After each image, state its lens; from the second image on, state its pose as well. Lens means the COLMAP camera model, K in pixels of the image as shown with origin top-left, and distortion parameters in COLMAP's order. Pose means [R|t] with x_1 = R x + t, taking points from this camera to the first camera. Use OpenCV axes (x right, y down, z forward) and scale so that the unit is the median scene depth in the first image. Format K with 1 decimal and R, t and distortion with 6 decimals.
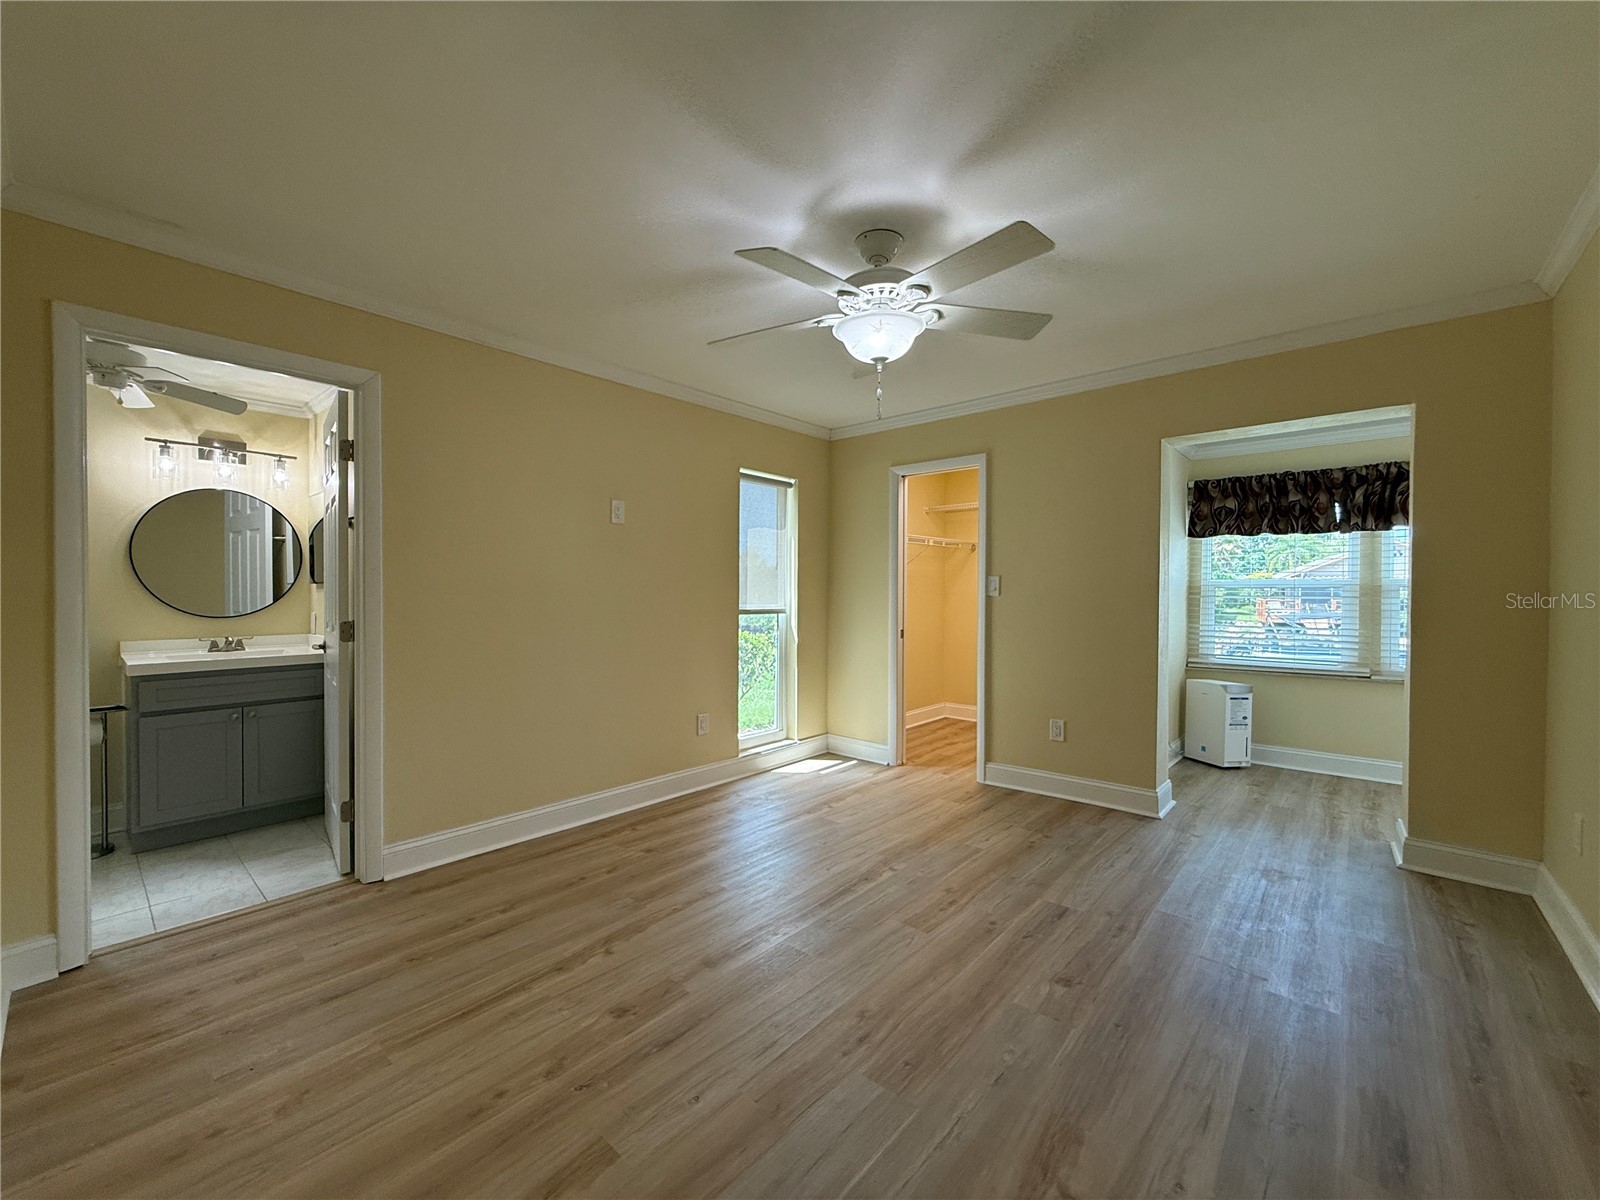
lens RADIAL K [[637.9, 0, 794.2], [0, 637.9, 598.7], [0, 0, 1]] dist [-0.000517, 0.000693]
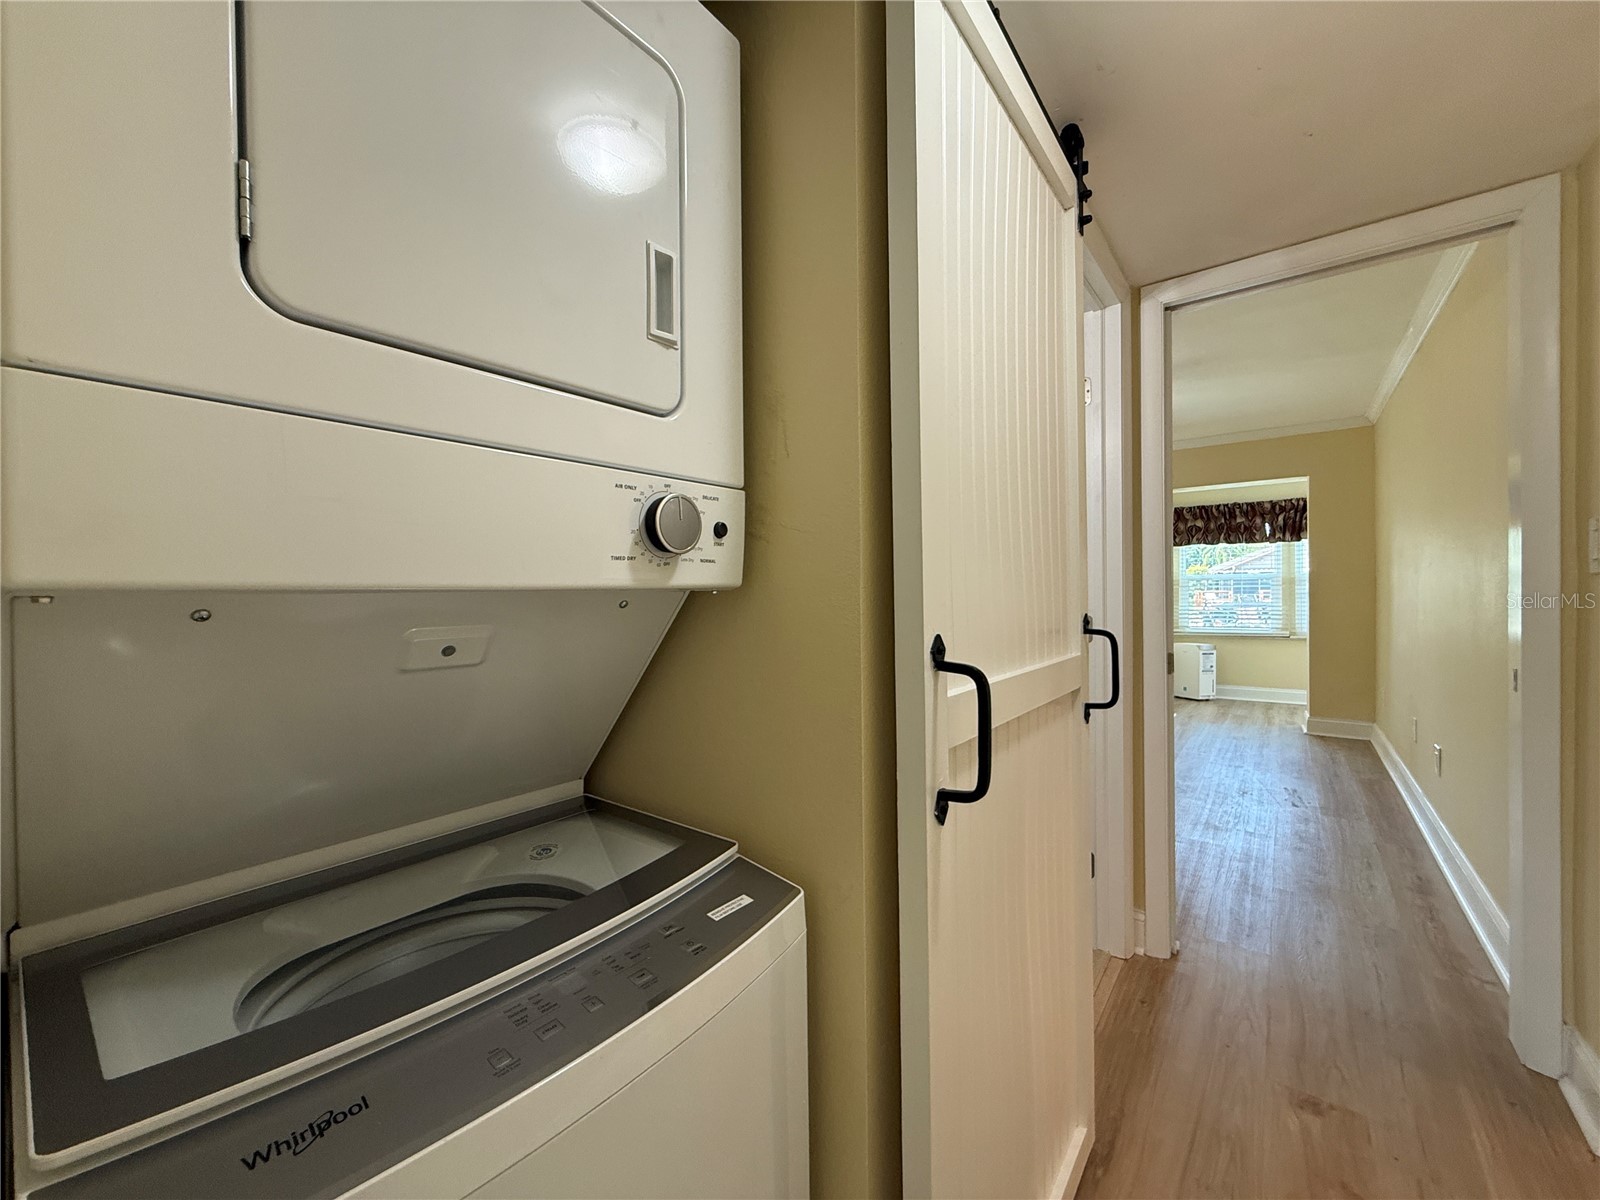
lens RADIAL K [[637.9, 0, 794.2], [0, 637.9, 598.7], [0, 0, 1]] dist [-0.000517, 0.000693]
pose [[0.997341, -0.018059, 0.070601, -0.406690], [0.018086, 0.999836, 0.000262, 0.009215], [-0.070594, 0.001016, 0.997505, -0.462969]]
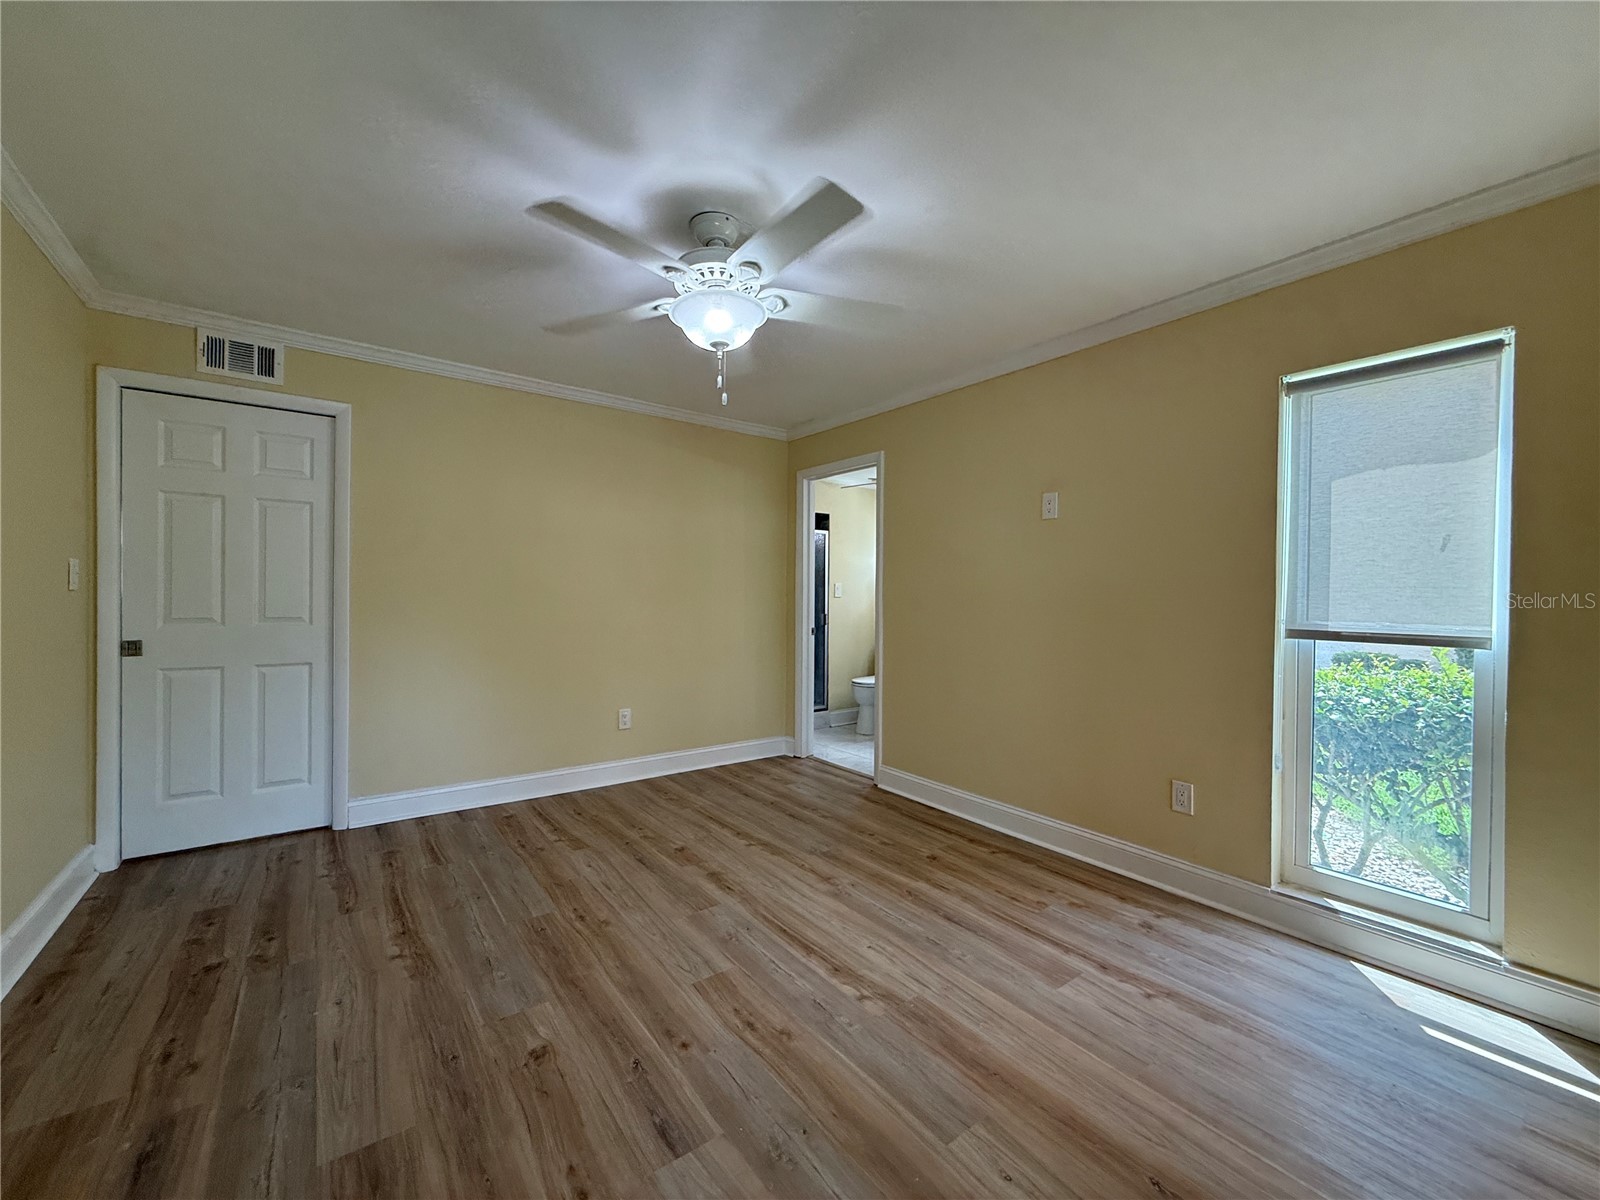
lens RADIAL K [[637.9, 0, 794.2], [0, 637.9, 598.7], [0, 0, 1]] dist [-0.000517, 0.000693]
pose [[-0.197745, 0.002893, -0.980249, 0.552842], [-0.020701, 0.999760, 0.007126, -0.004677], [0.980035, 0.021702, -0.197637, 0.695083]]
